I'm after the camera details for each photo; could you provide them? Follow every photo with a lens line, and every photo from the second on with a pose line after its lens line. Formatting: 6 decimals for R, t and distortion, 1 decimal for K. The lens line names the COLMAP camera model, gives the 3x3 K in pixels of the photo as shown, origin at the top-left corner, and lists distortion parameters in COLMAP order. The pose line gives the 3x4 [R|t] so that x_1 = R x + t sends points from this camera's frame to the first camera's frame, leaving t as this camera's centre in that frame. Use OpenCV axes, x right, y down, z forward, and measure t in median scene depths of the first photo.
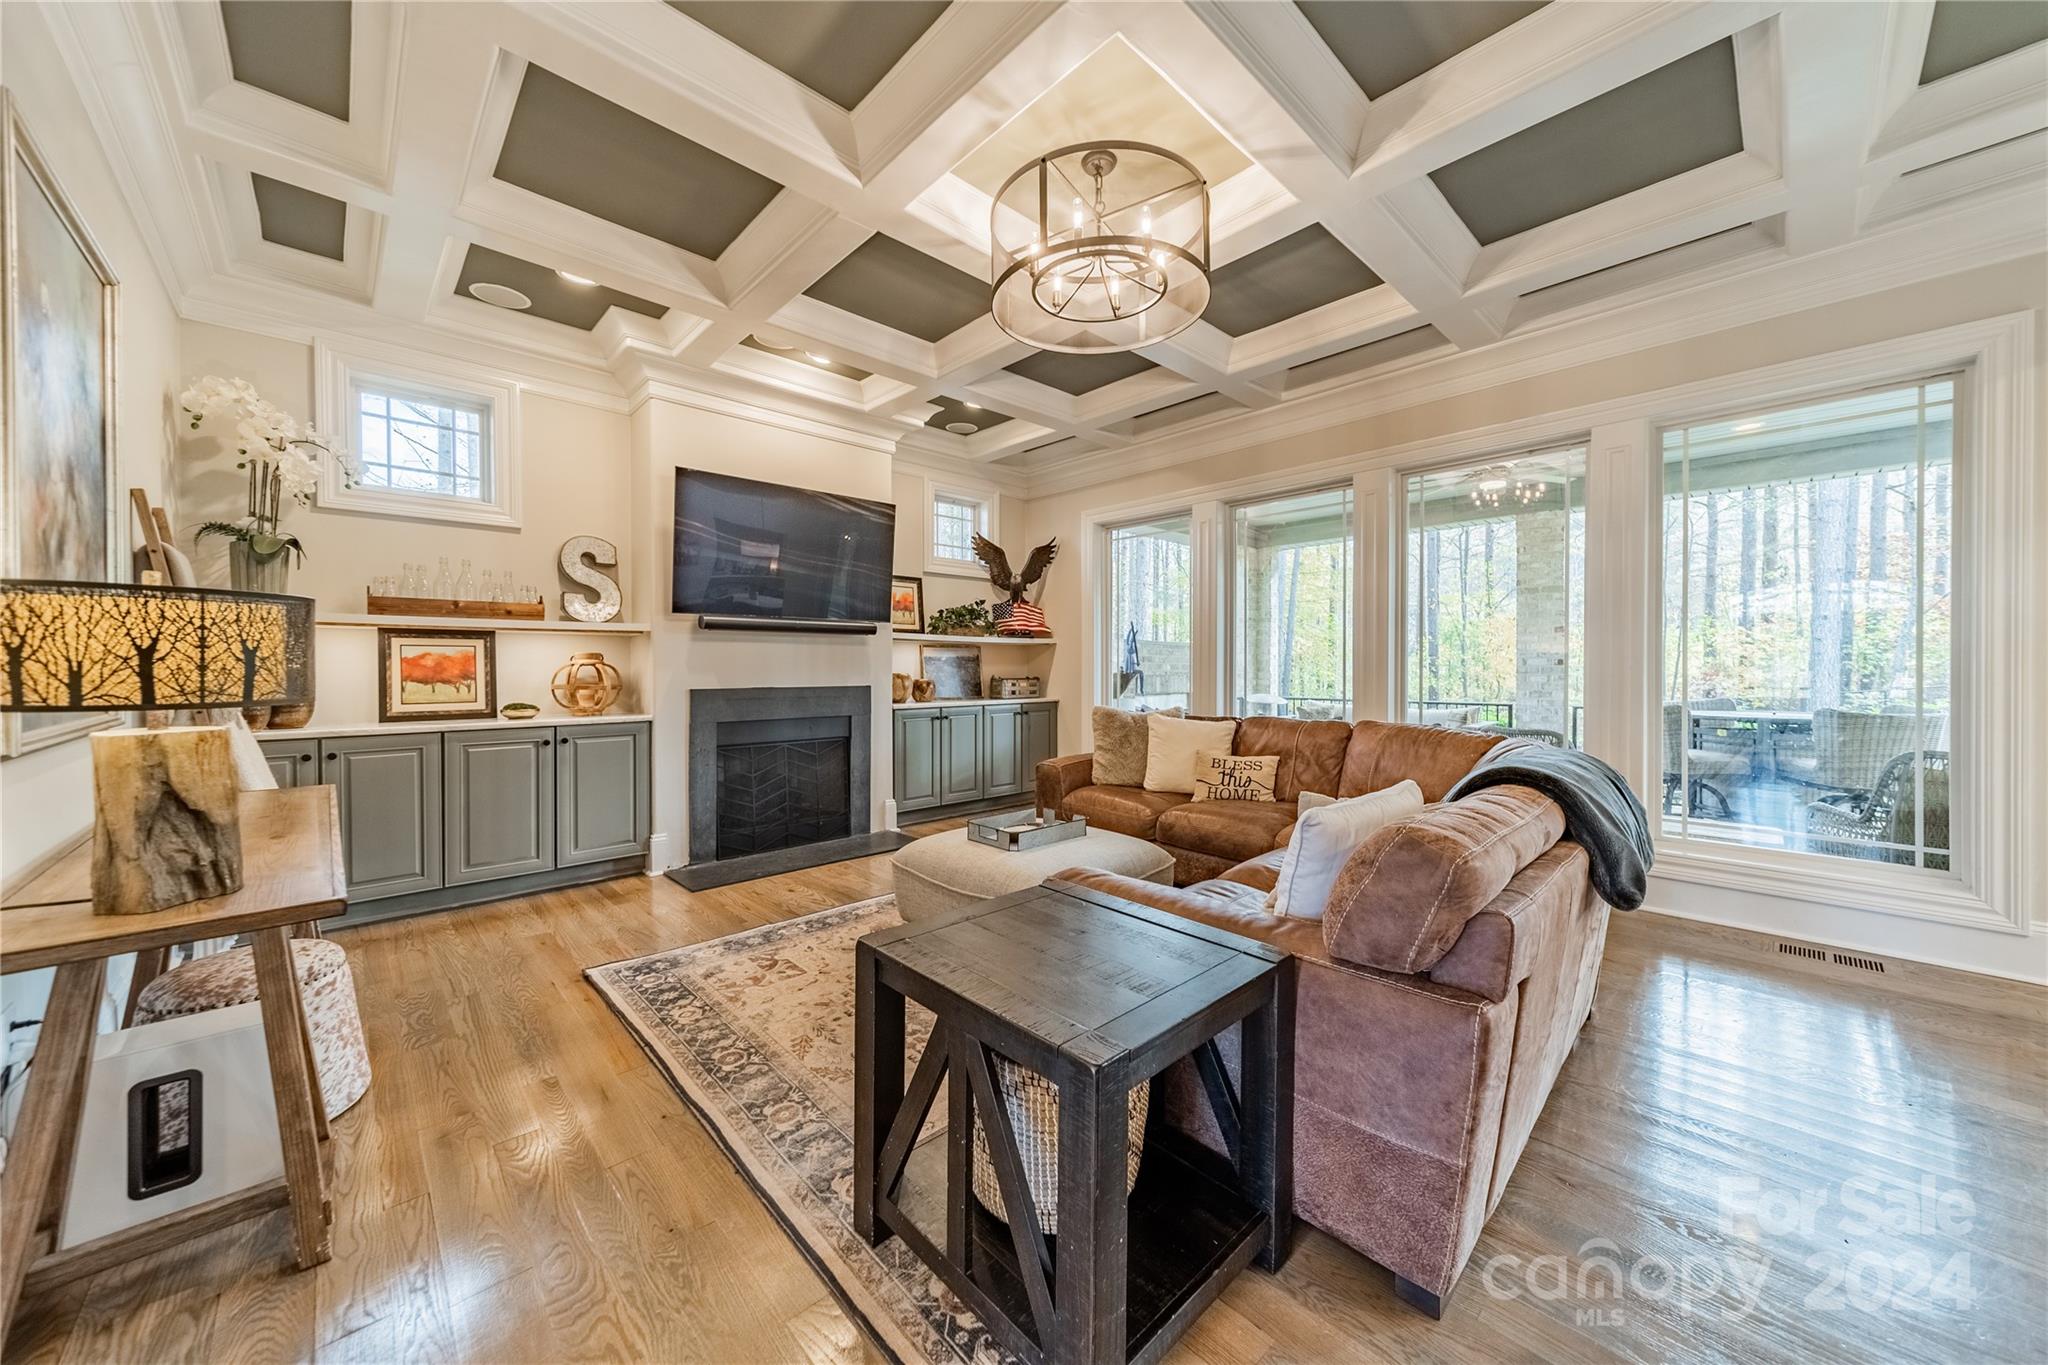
lens RADIAL K [[724.4, 0, 1025.8], [0, 724.4, 674.1], [0, 0, 1]] dist [0.007349, -0.000054]
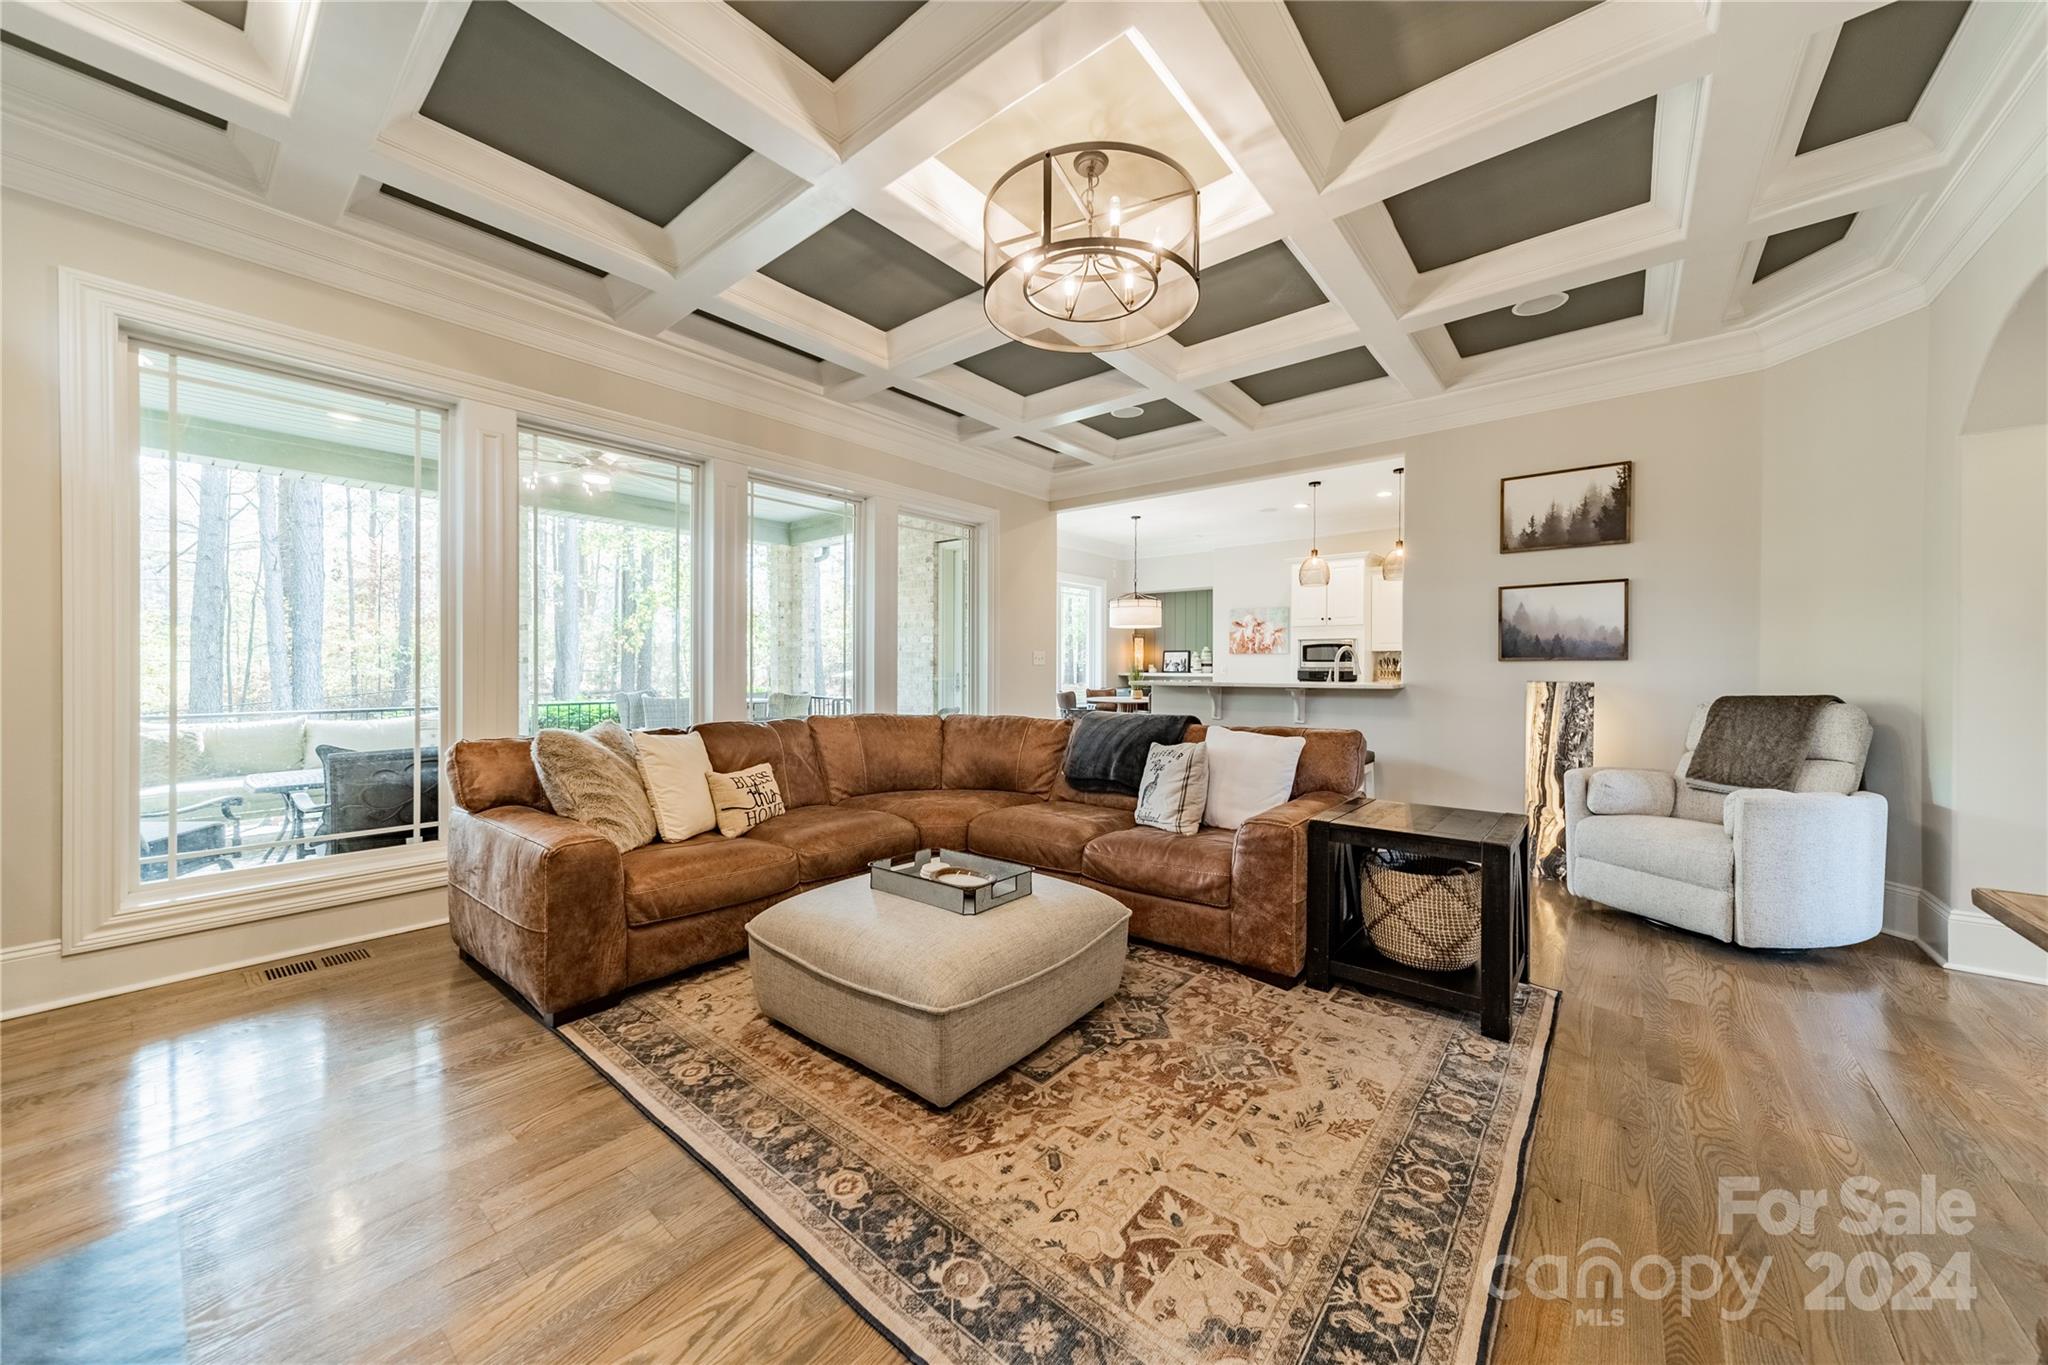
lens RADIAL K [[724.4, 0, 1022.3], [0, 724.4, 673.9], [0, 0, 1]] dist [0.007349, -0.000054]
pose [[-0.121612, -0.009538, 0.992532, -0.568593], [0.007261, 0.999919, 0.010499, -0.003526], [-0.992551, 0.008483, -0.121532, 0.777975]]
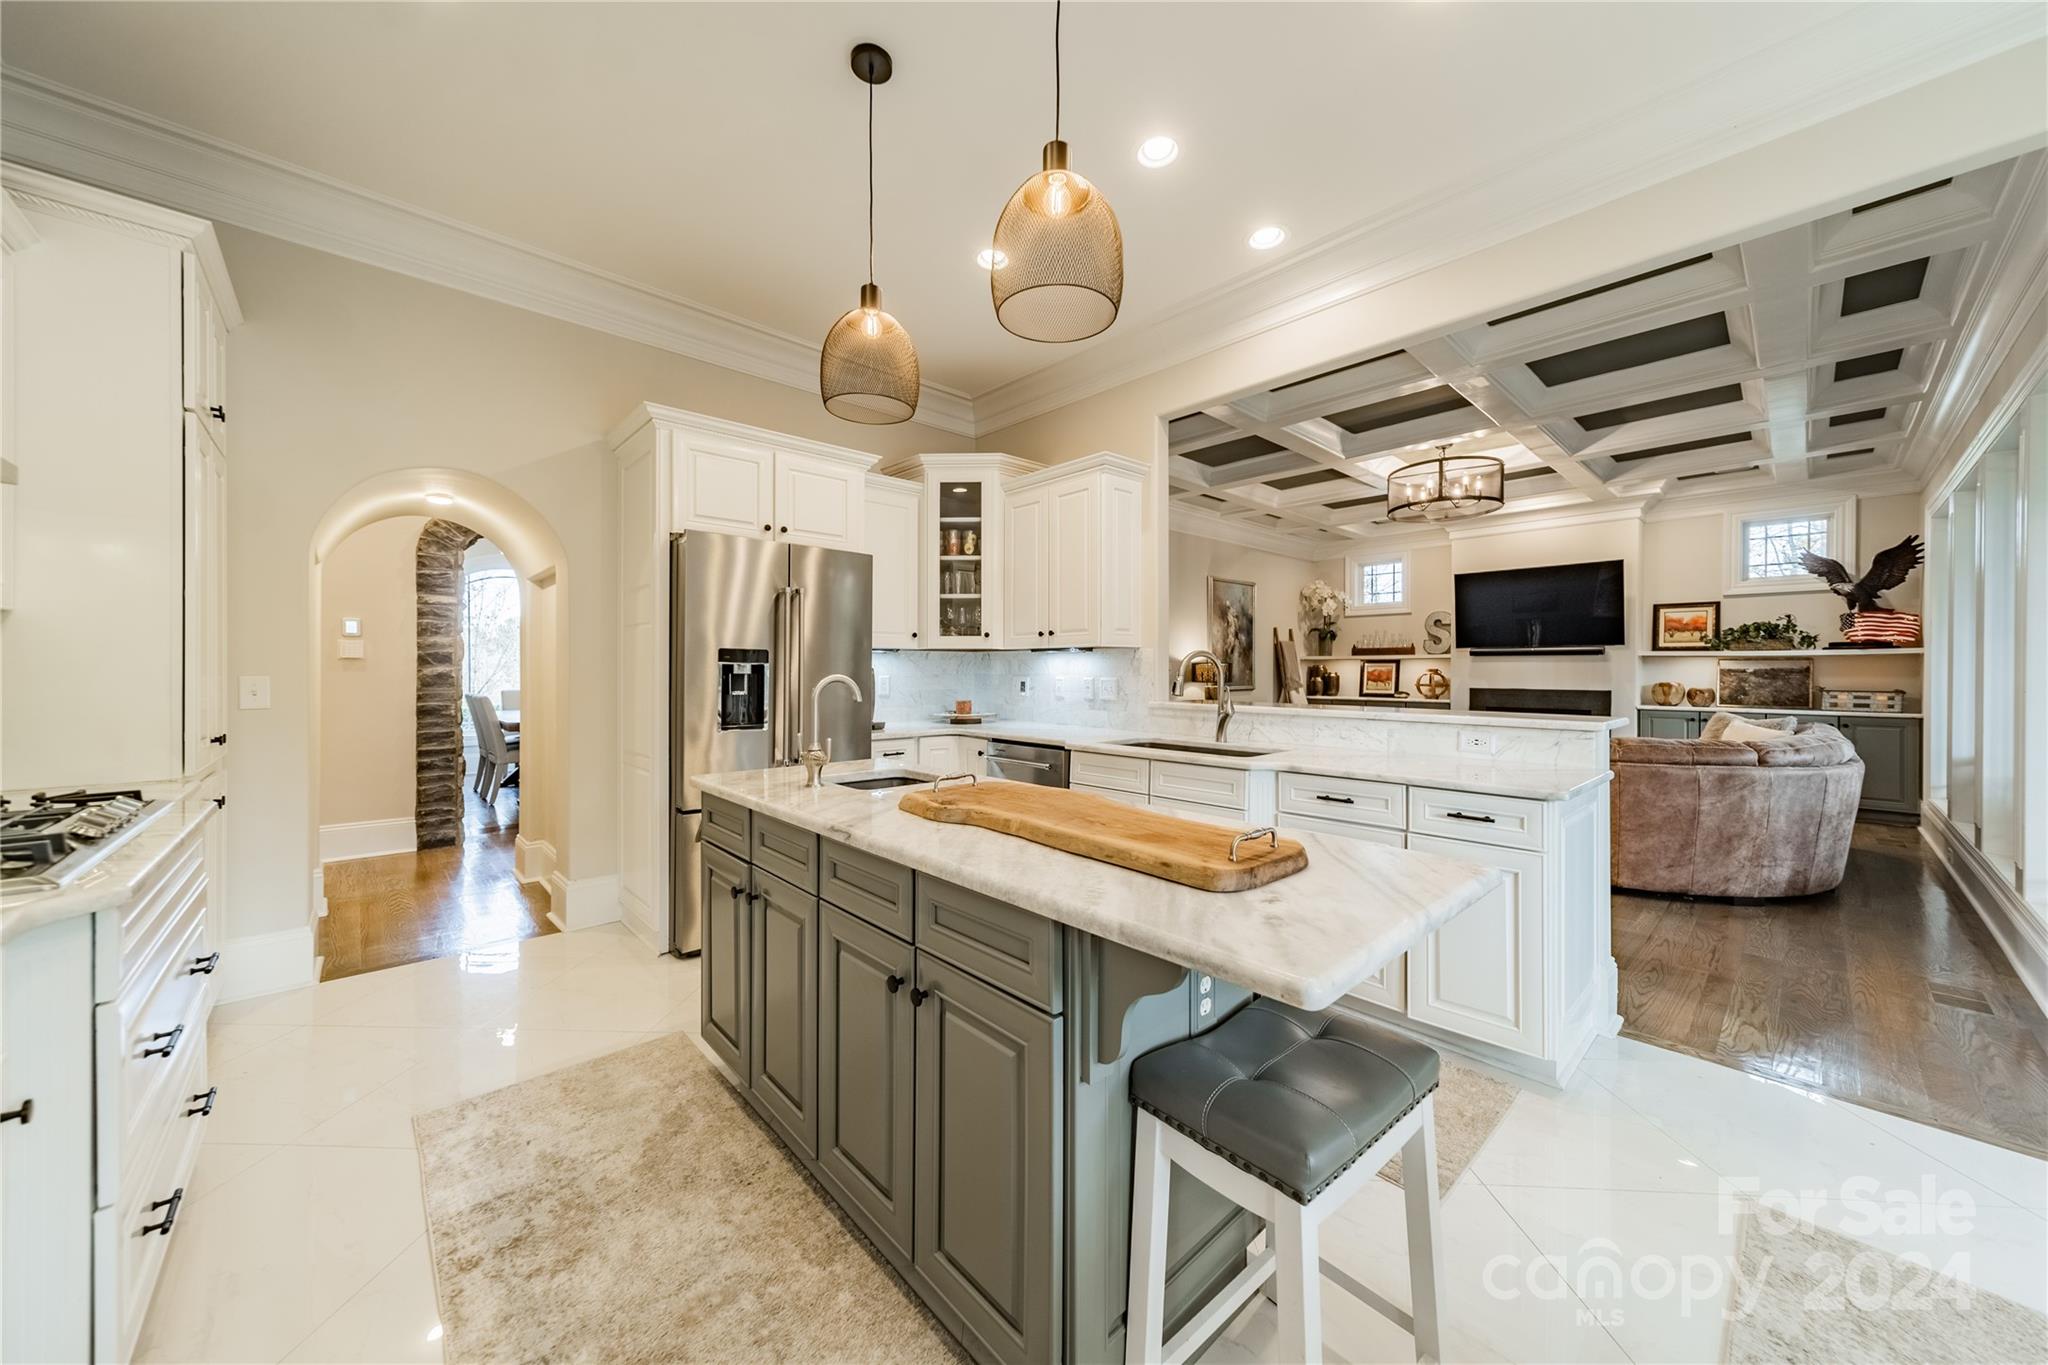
lens RADIAL K [[724.4, 0, 1019.6], [0, 724.4, 672.0], [0, 0, 1]] dist [0.007349, -0.000054]
pose [[-0.013107, 0.002134, -0.999912, 1.472543], [-0.013867, 0.999901, 0.002316, -0.008788], [0.999818, 0.013896, -0.013076, -0.152698]]
